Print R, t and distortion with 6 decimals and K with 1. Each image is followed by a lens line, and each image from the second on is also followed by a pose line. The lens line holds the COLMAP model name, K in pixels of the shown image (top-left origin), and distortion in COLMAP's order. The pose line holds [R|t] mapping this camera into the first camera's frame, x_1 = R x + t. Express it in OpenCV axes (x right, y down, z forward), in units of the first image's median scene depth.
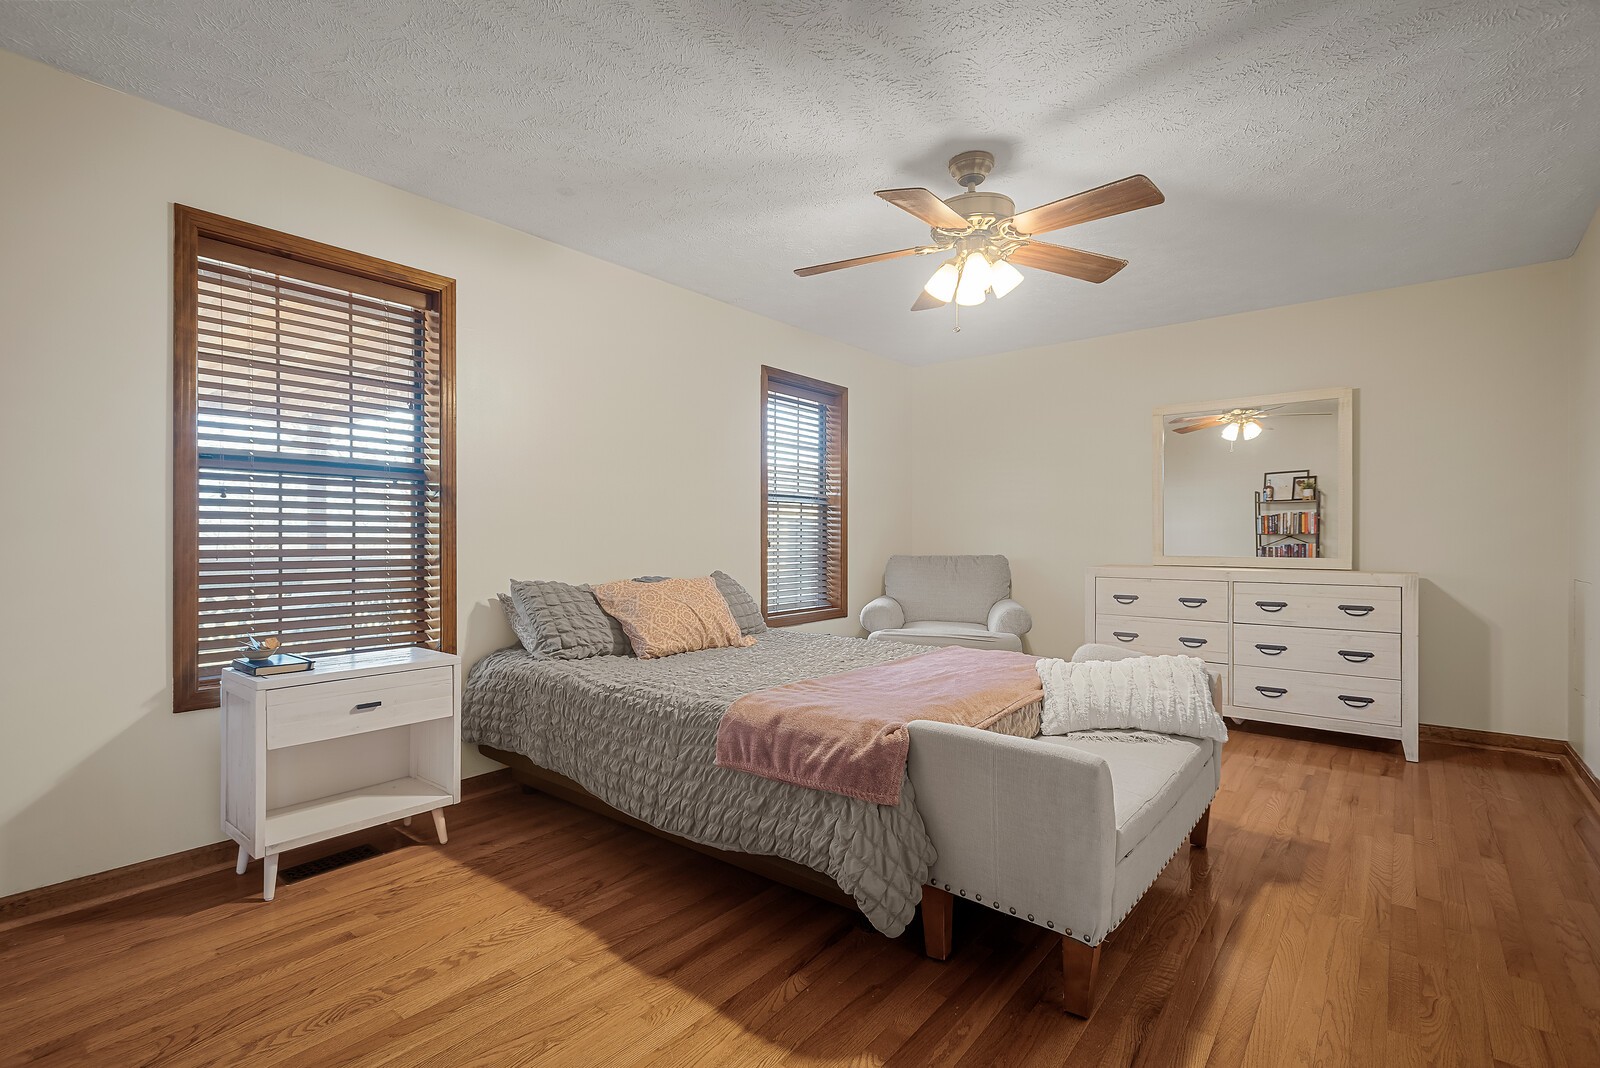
lens RADIAL K [[740.9, 0, 803.0], [0, 740.9, 534.6], [0, 0, 1]] dist [0.000130, -0.000217]
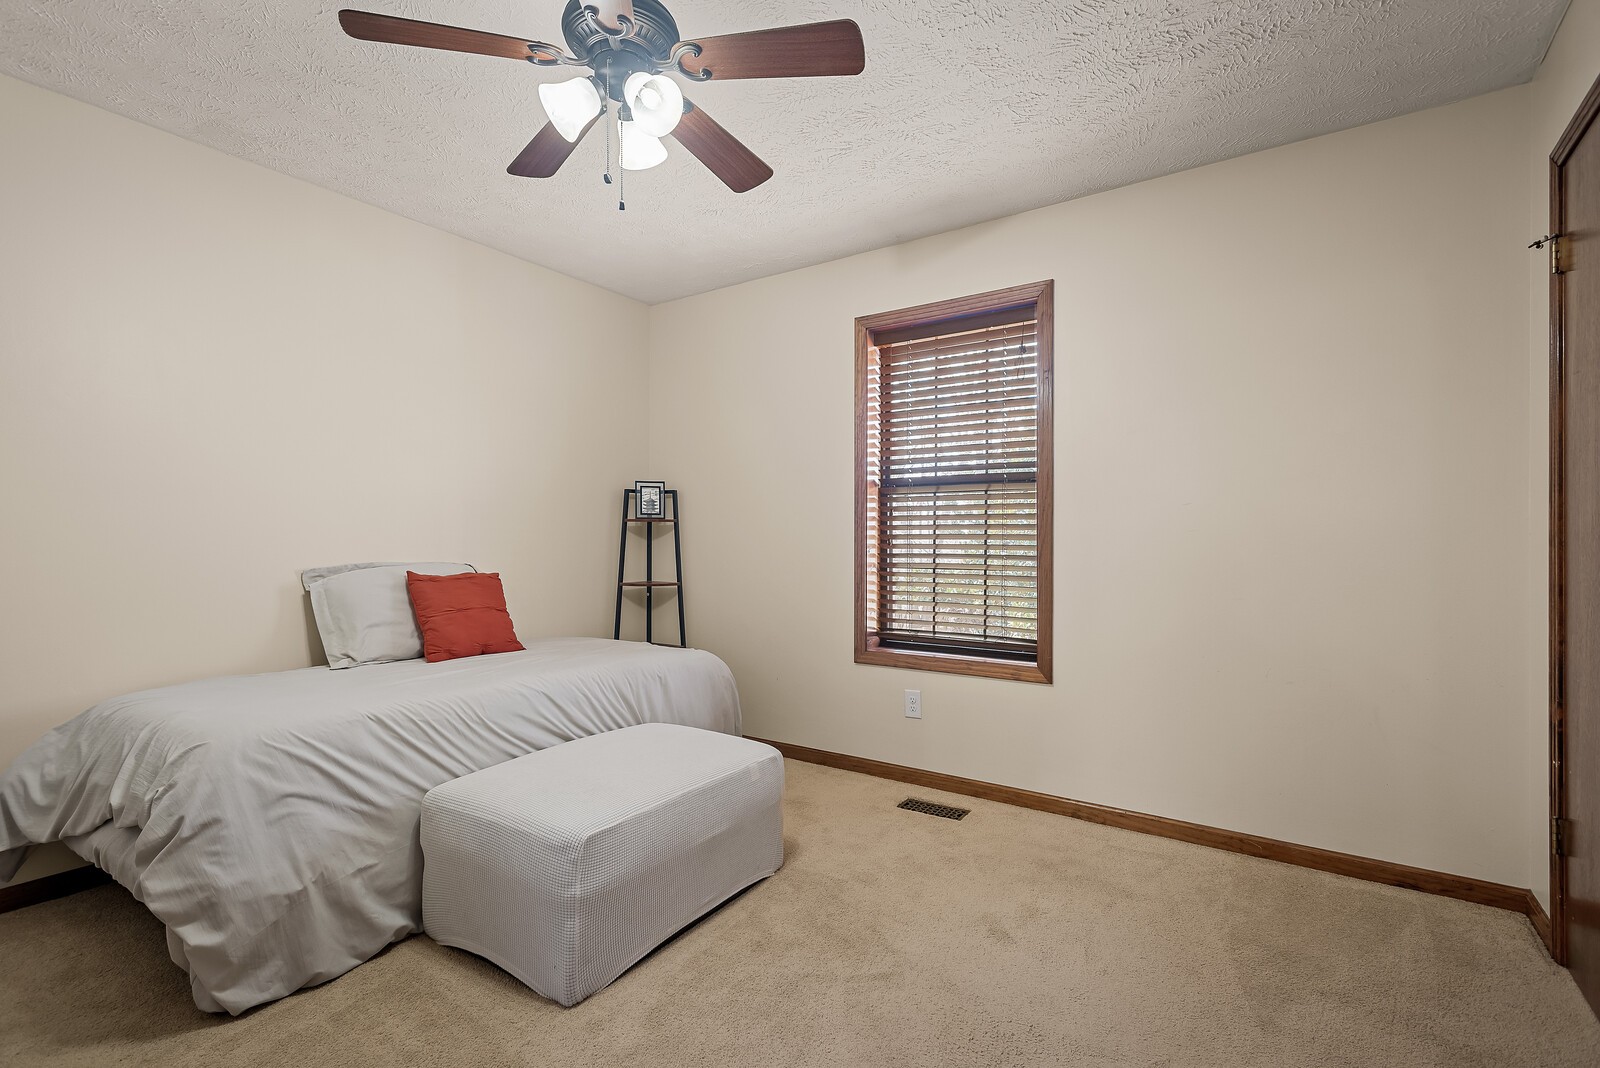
lens RADIAL K [[740.9, 0, 800.9], [0, 740.9, 539.4], [0, 0, 1]] dist [0.000130, -0.000217]
pose [[0.069139, -0.002958, -0.997603, 0.543648], [0.001624, 0.999995, -0.002852, -0.000634], [0.997606, -0.001423, 0.069144, 0.690755]]
